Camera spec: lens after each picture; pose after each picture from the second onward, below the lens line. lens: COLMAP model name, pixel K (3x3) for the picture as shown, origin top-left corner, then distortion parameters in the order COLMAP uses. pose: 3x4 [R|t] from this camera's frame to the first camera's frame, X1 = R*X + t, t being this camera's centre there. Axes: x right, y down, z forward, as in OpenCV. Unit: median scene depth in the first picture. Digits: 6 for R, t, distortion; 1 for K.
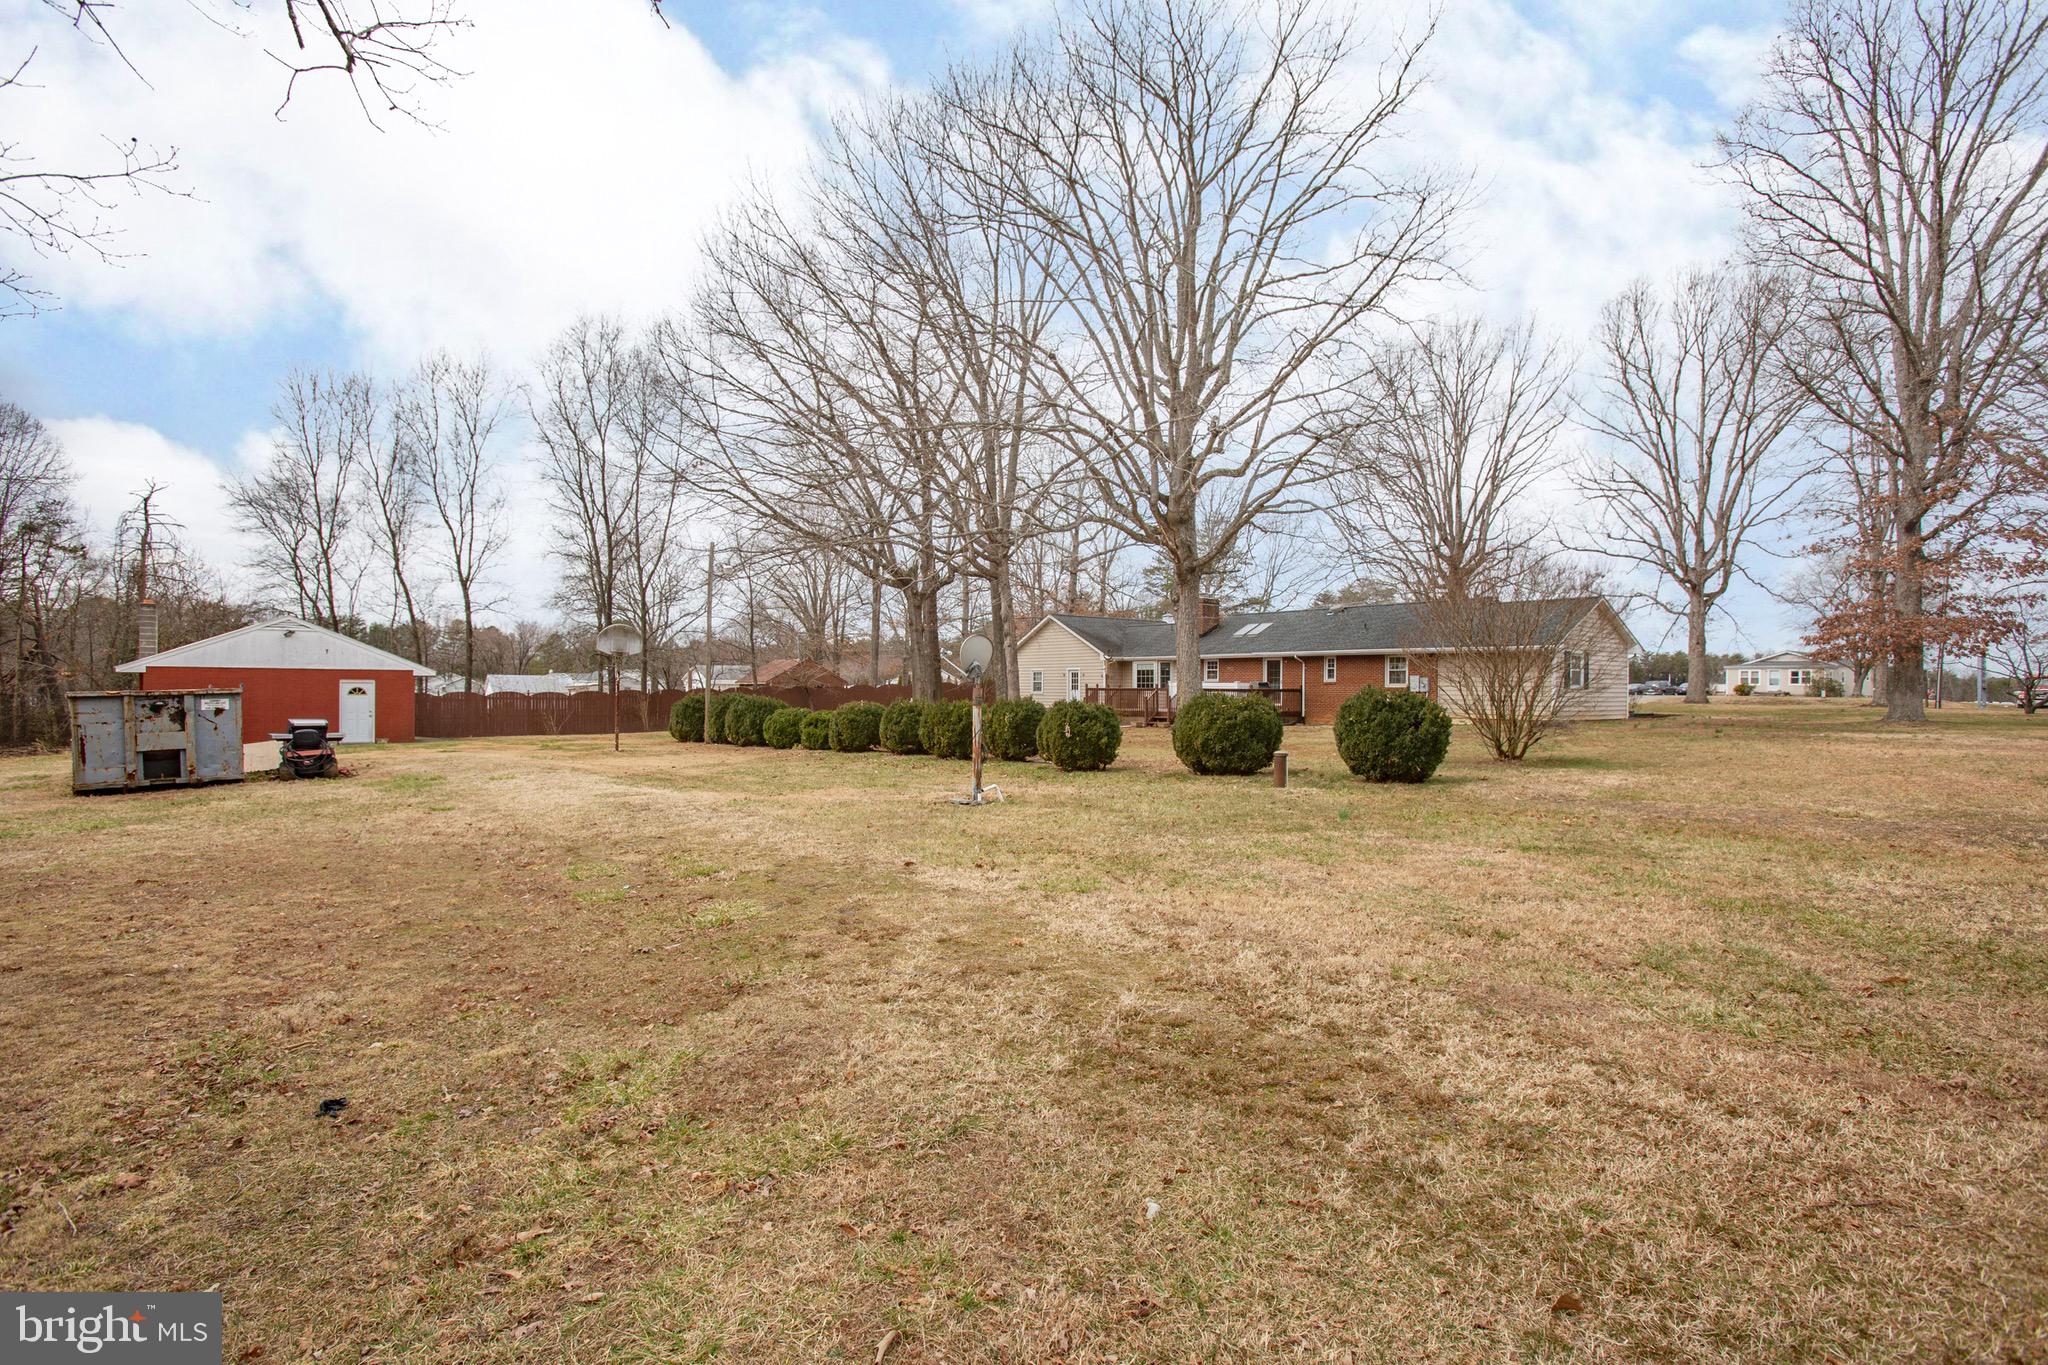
lens RADIAL K [[977.1, 0, 1025.9], [0, 977.1, 698.4], [0, 0, 1]] dist [-0.075905, 0.050515]
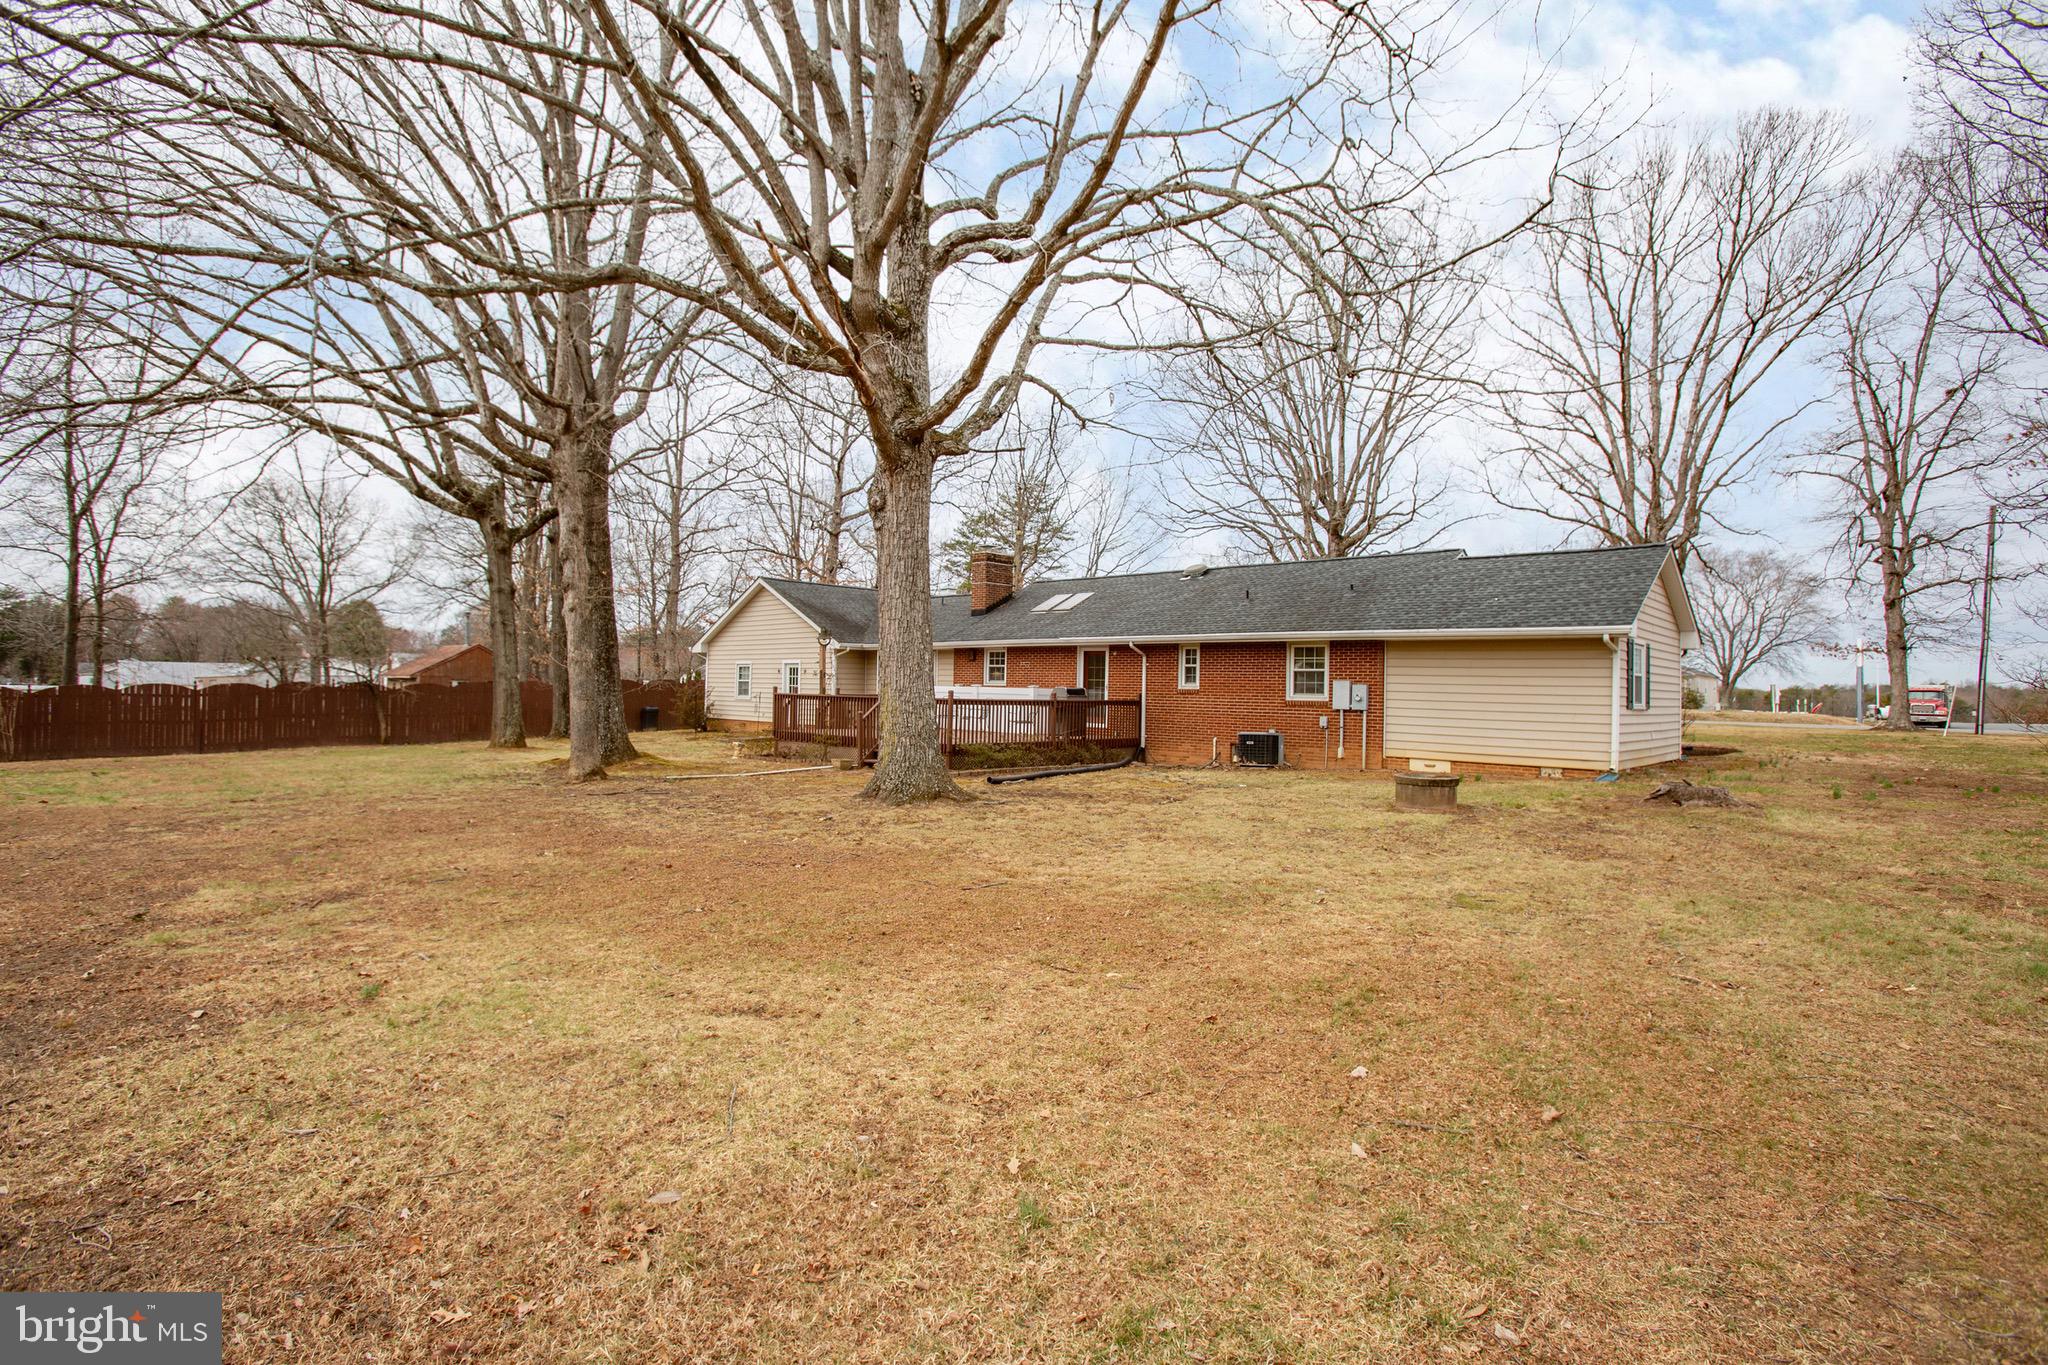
lens RADIAL K [[966.1, 0, 1032.5], [0, 966.1, 689.0], [0, 0, 1]] dist [-0.075223, 0.031349]
pose [[0.983962, 0.012624, 0.177931, 0.111794], [-0.011107, 0.999893, -0.009520, -0.009819], [-0.178032, 0.007391, 0.983997, 0.422401]]
